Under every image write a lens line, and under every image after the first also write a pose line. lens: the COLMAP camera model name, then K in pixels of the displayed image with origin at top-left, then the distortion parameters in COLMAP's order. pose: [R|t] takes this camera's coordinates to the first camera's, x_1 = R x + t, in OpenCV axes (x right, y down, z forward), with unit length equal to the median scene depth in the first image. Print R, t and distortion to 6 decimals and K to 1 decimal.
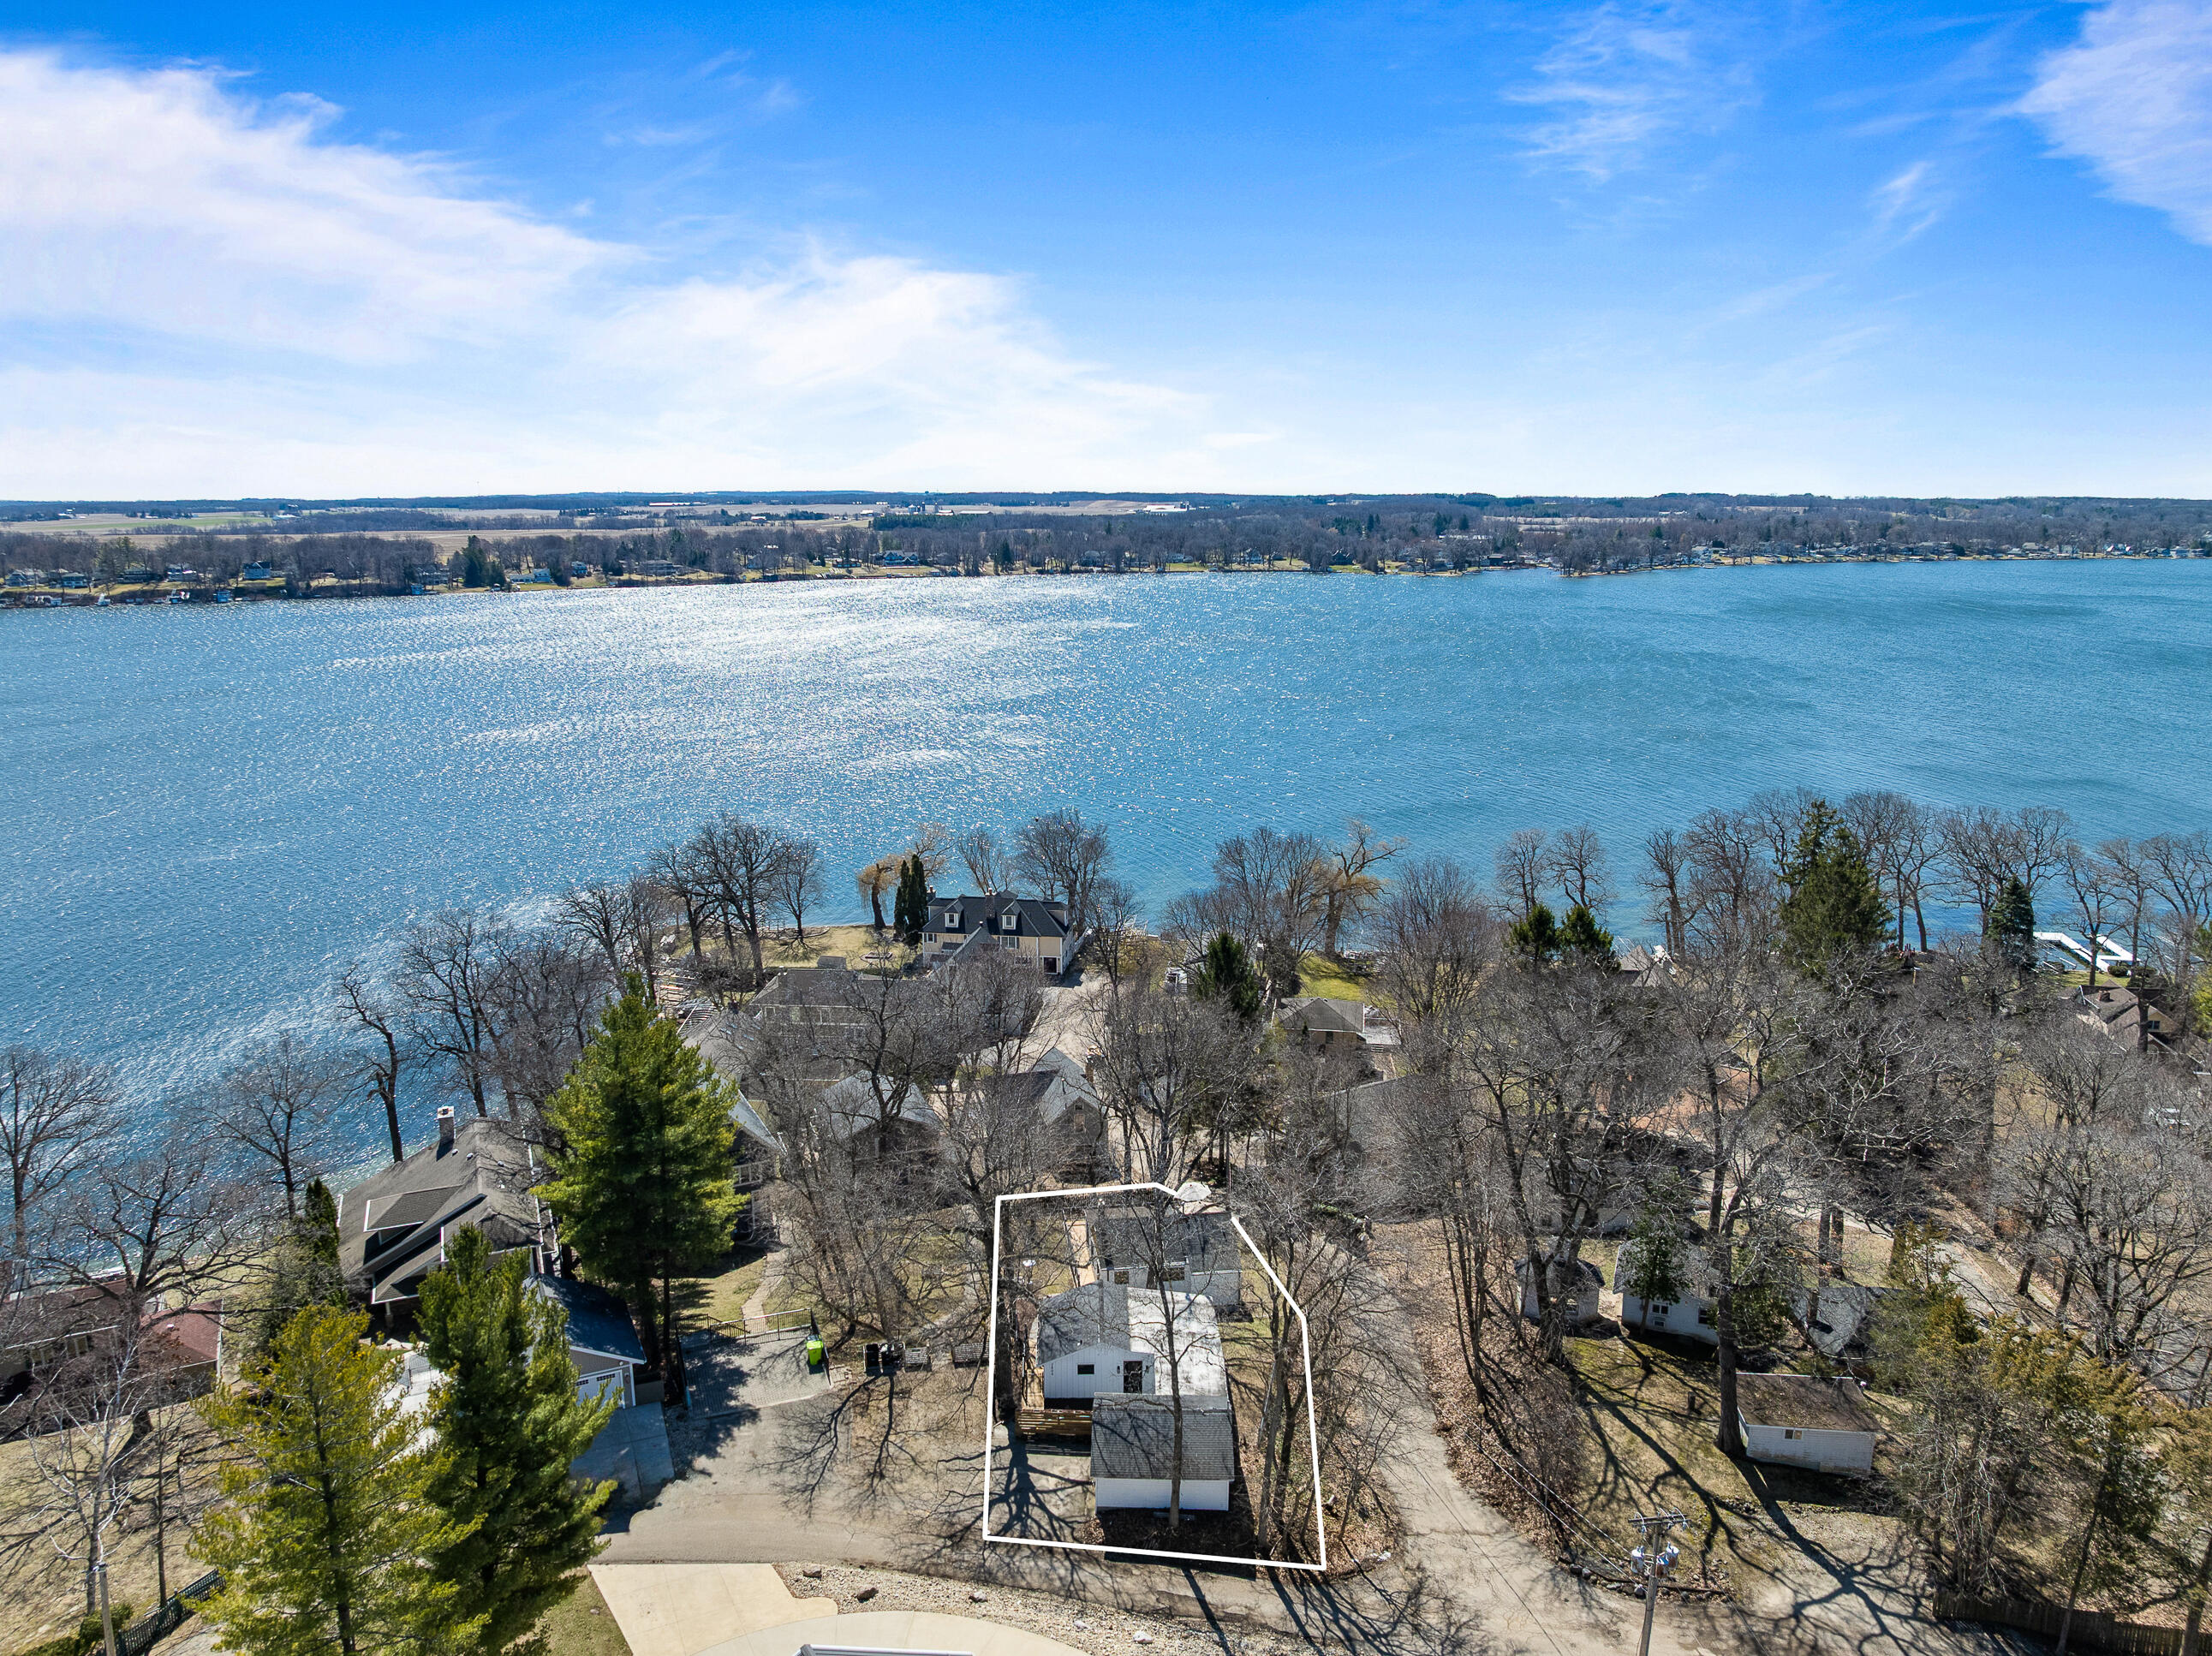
lens RADIAL K [[1662.1, 0, 1106.0], [0, 1662.1, 828.0], [0, 0, 1]] dist [-0.058715, 0.039054]
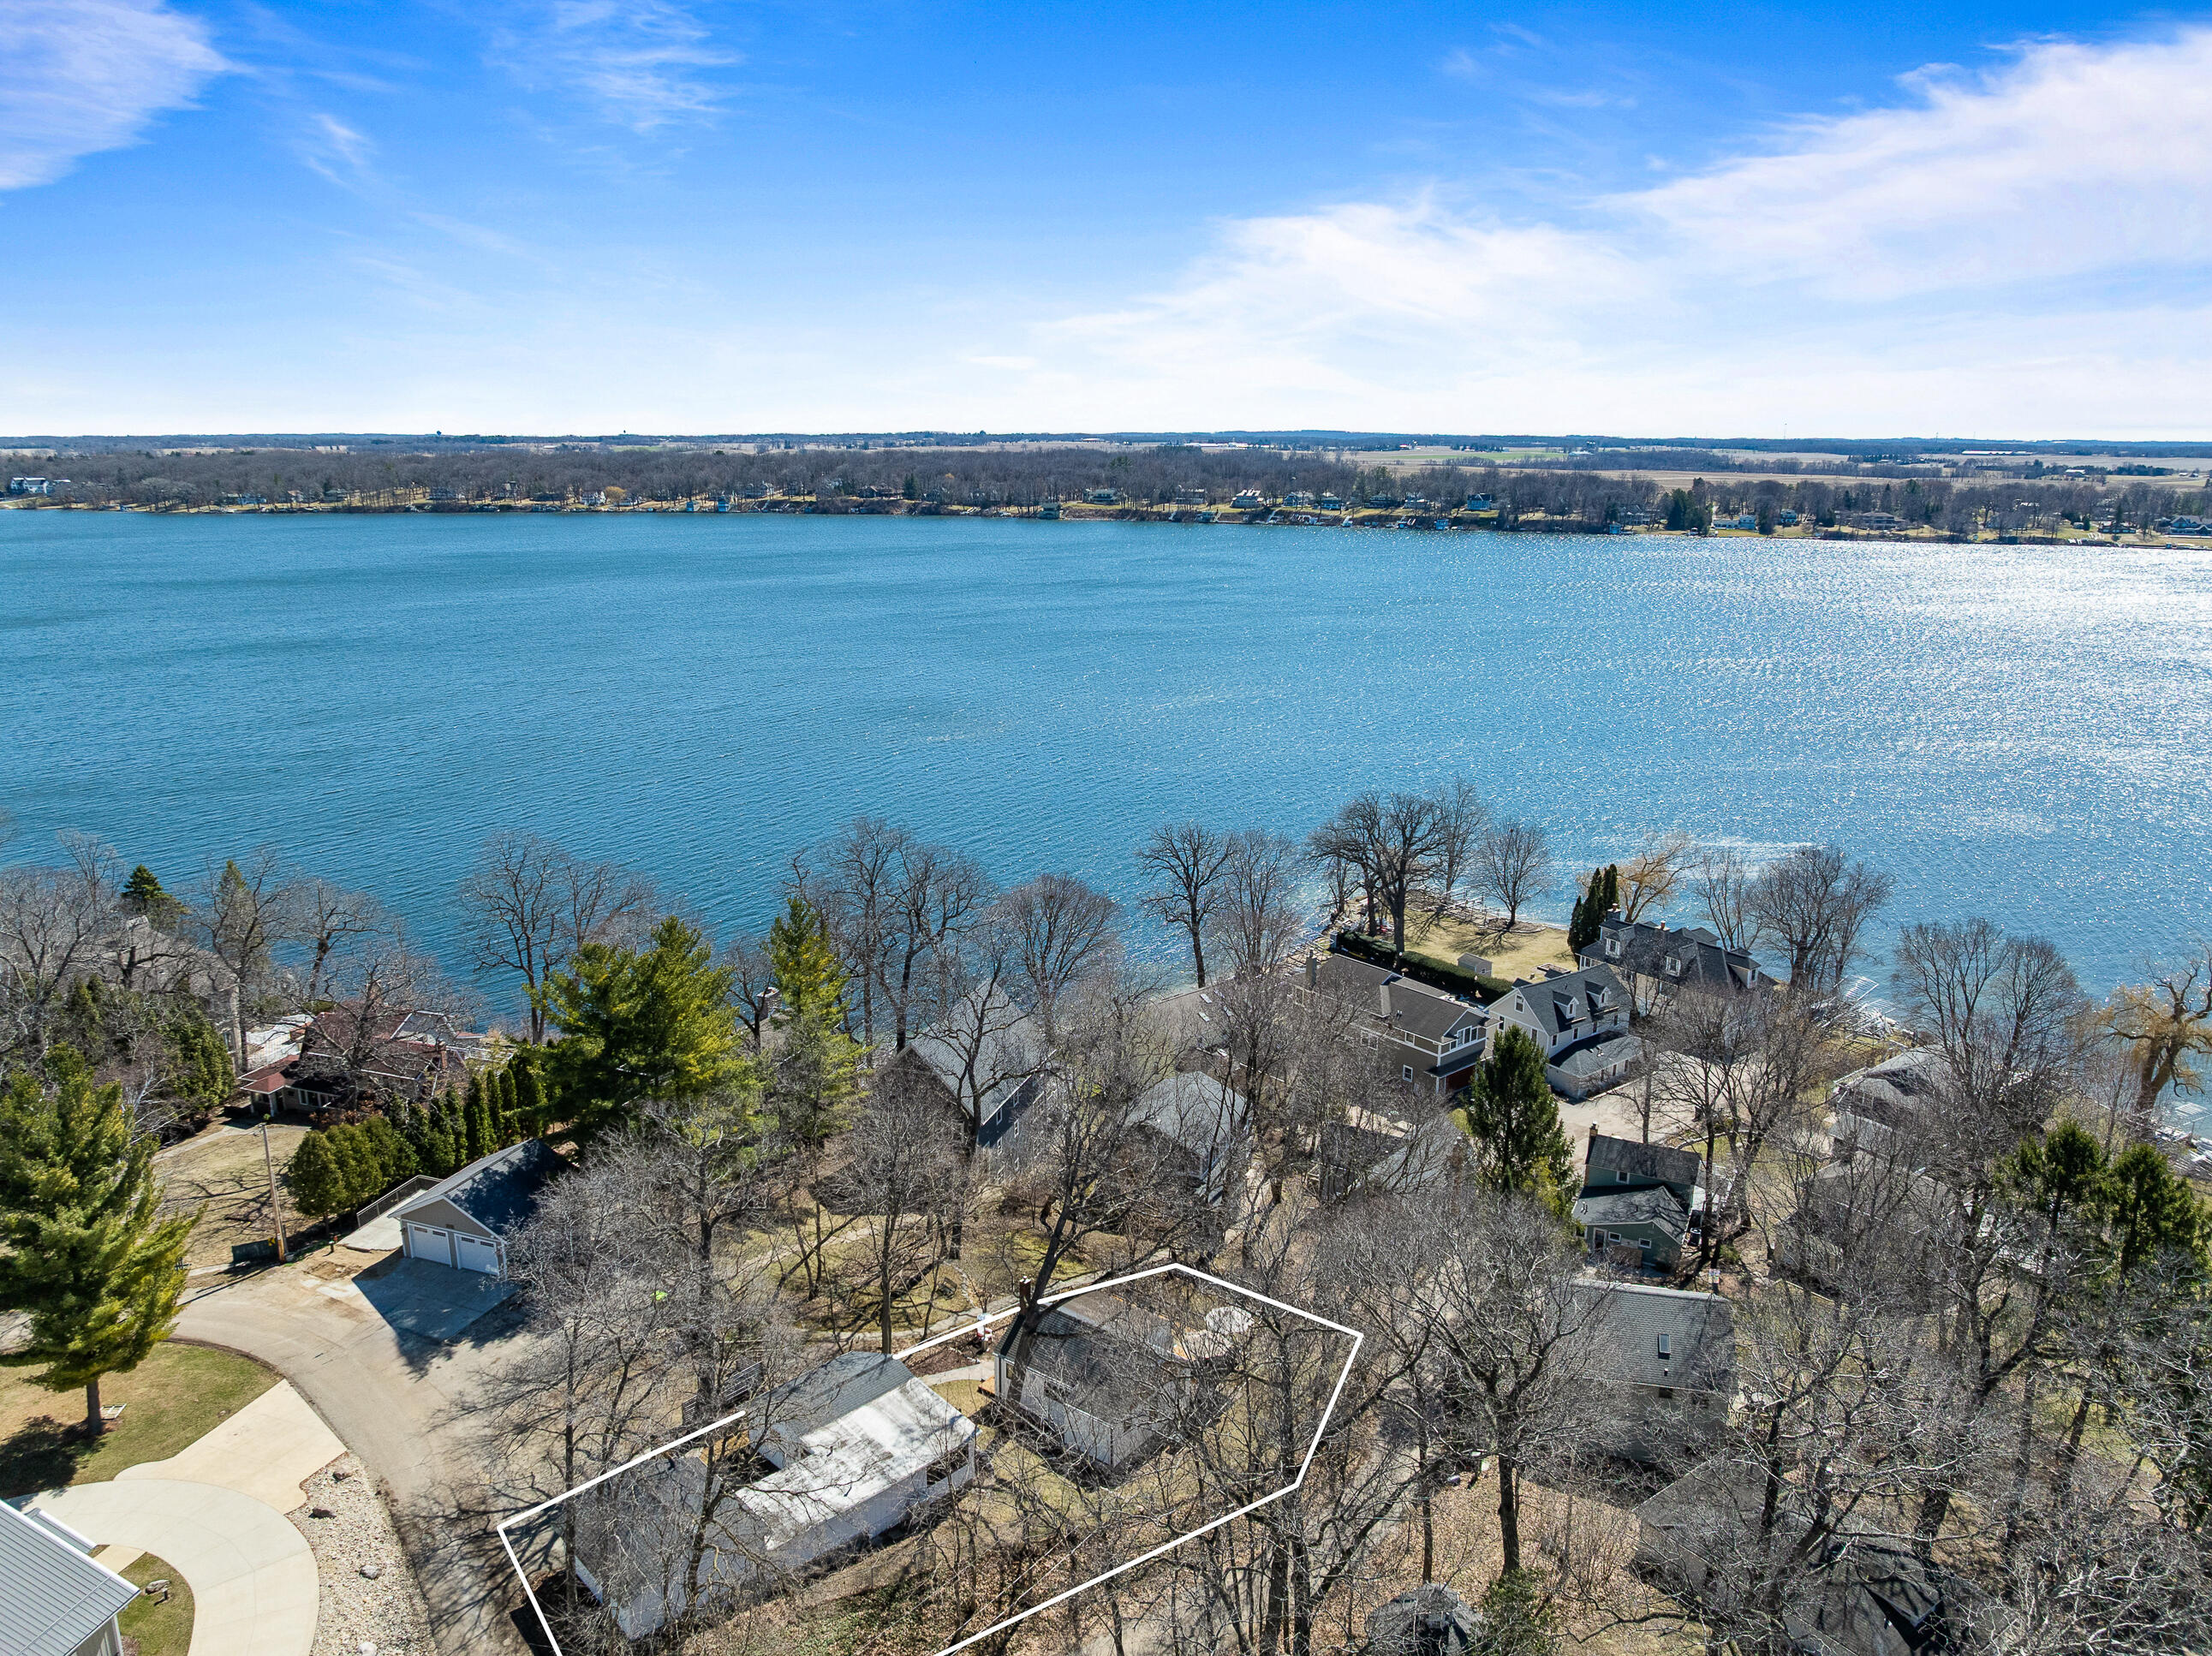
lens RADIAL K [[1662.1, 0, 1106.0], [0, 1662.1, 828.0], [0, 0, 1]] dist [-0.058715, 0.039054]
pose [[0.705970, 0.172563, -0.686898, 0.086114], [-0.149052, 0.984342, 0.094097, -0.012994], [0.692380, 0.035954, 0.720637, 0.061067]]
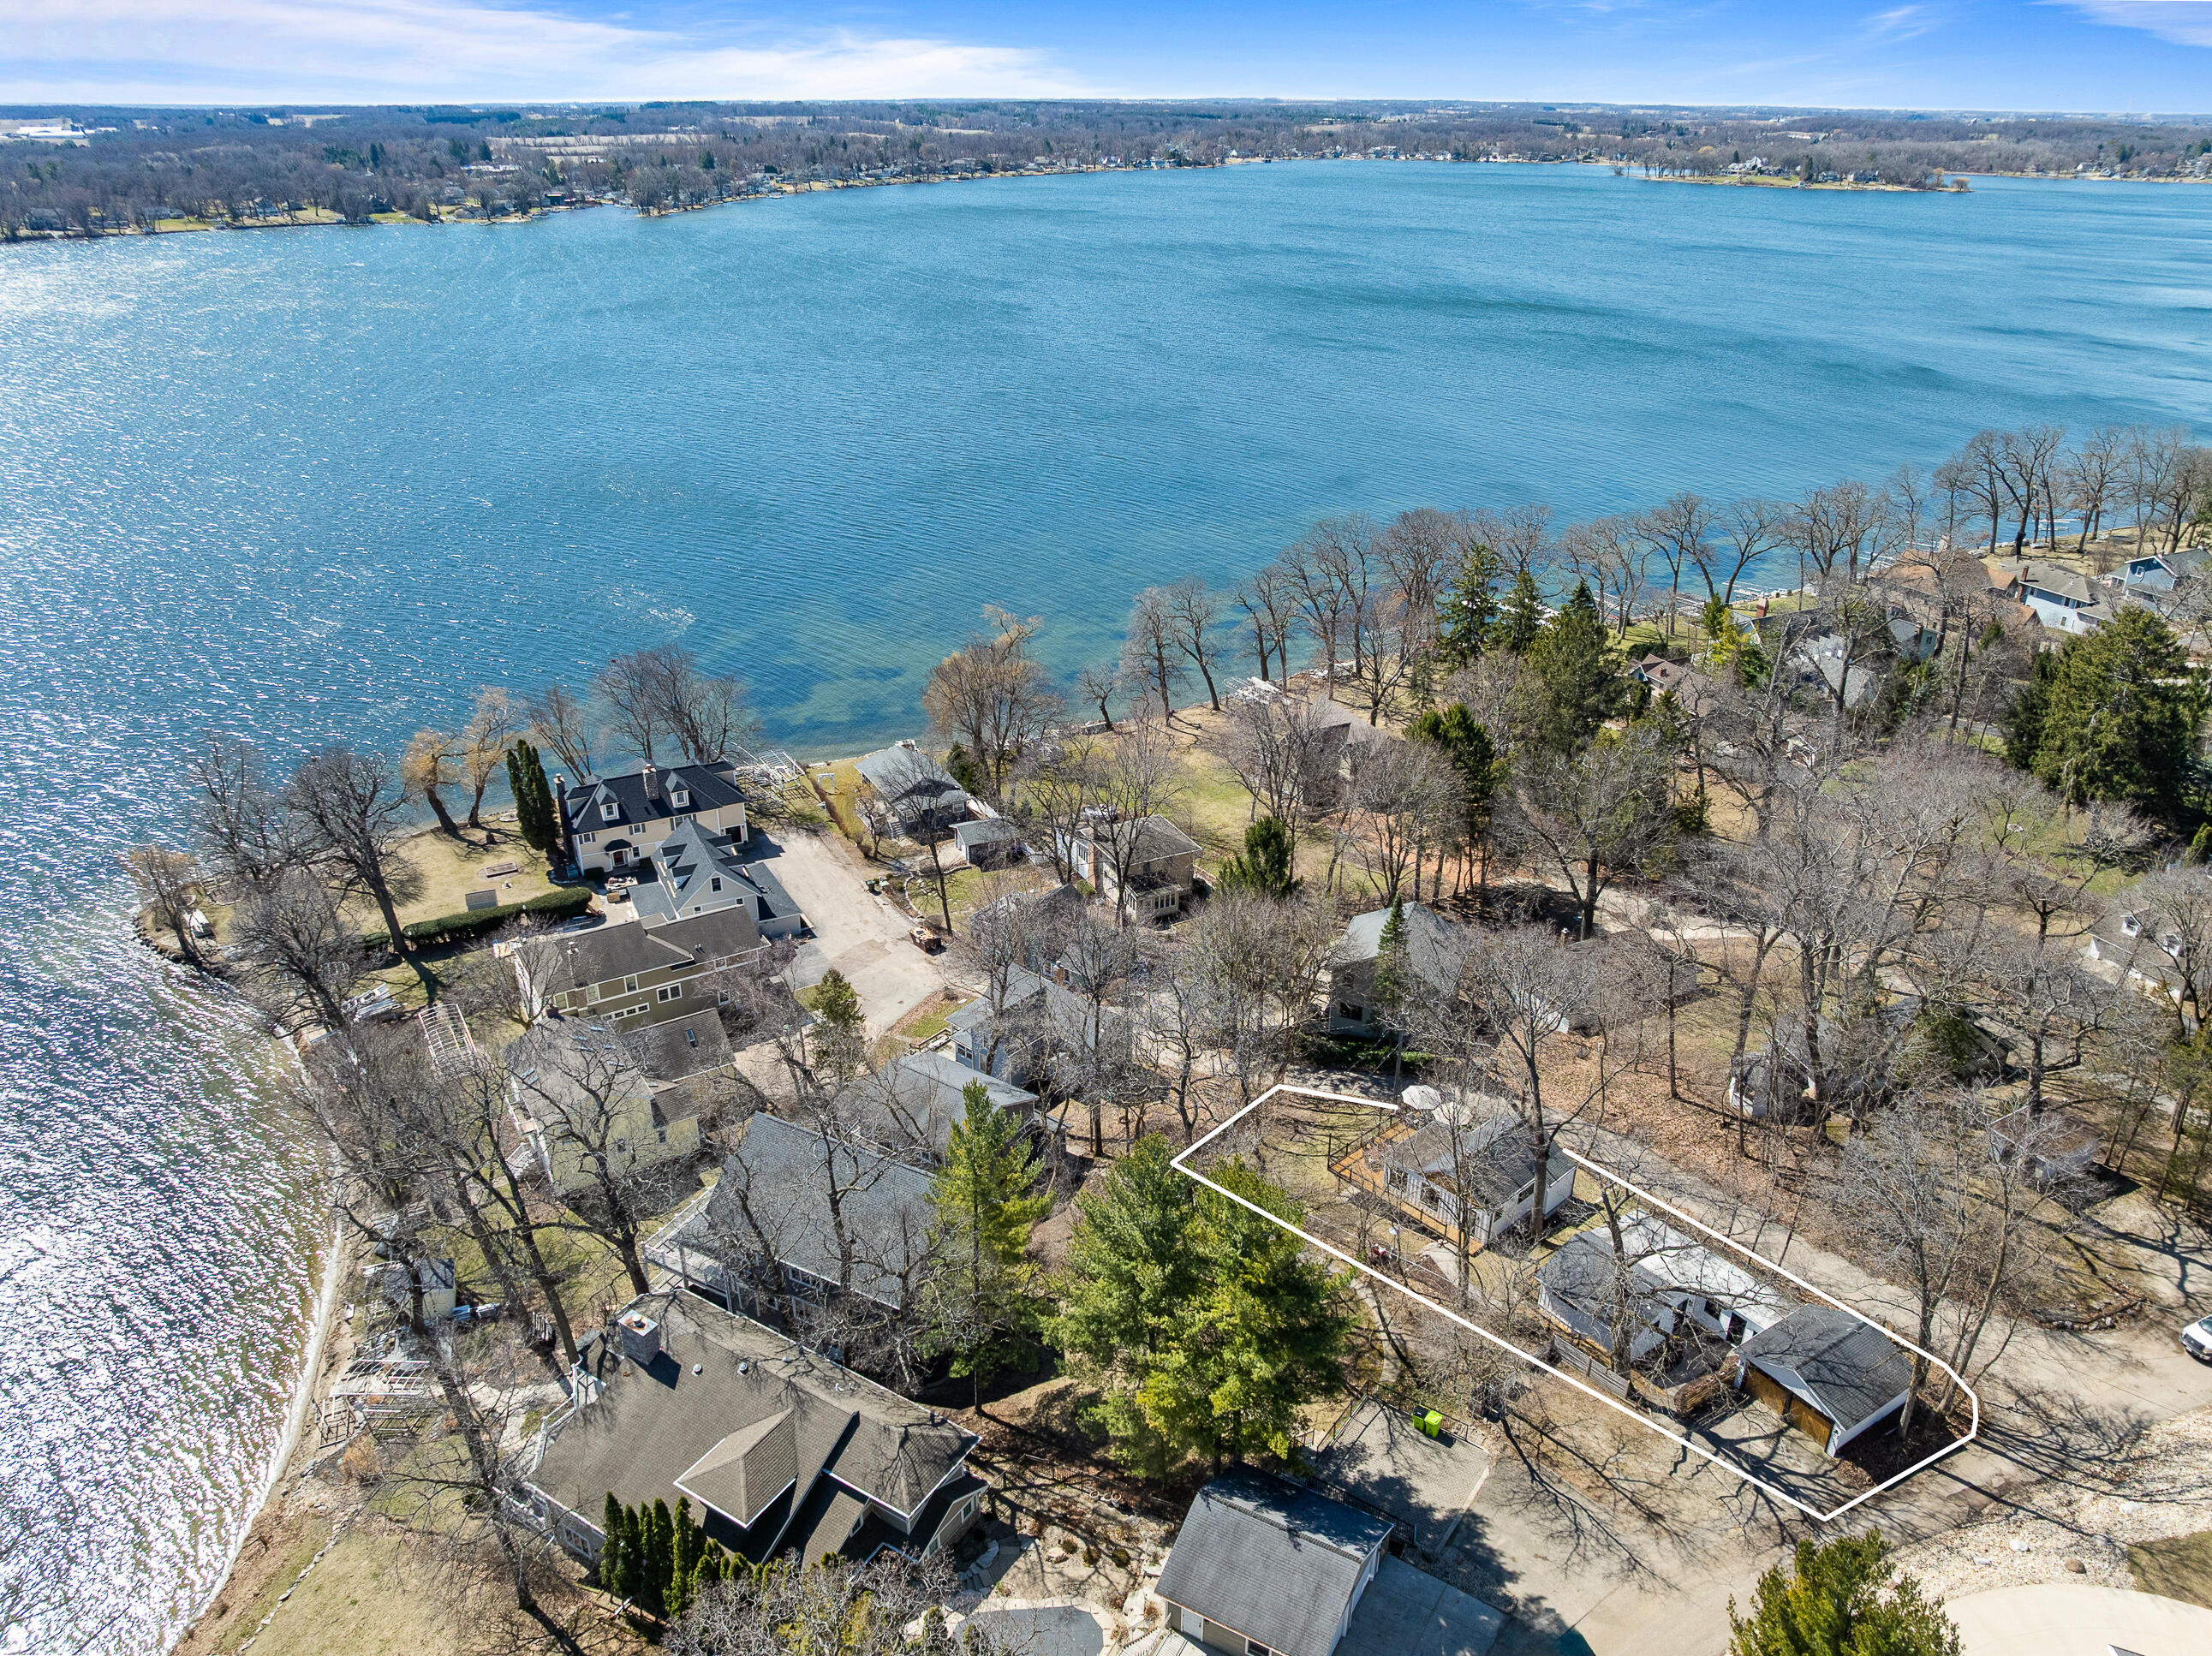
lens RADIAL K [[1662.1, 0, 1106.0], [0, 1662.1, 828.0], [0, 0, 1]] dist [-0.058715, 0.039054]
pose [[0.800026, -0.245082, 0.547624, -0.101374], [0.110812, 0.957418, 0.266594, -0.037909], [-0.589643, -0.152599, 0.793117, 0.054480]]
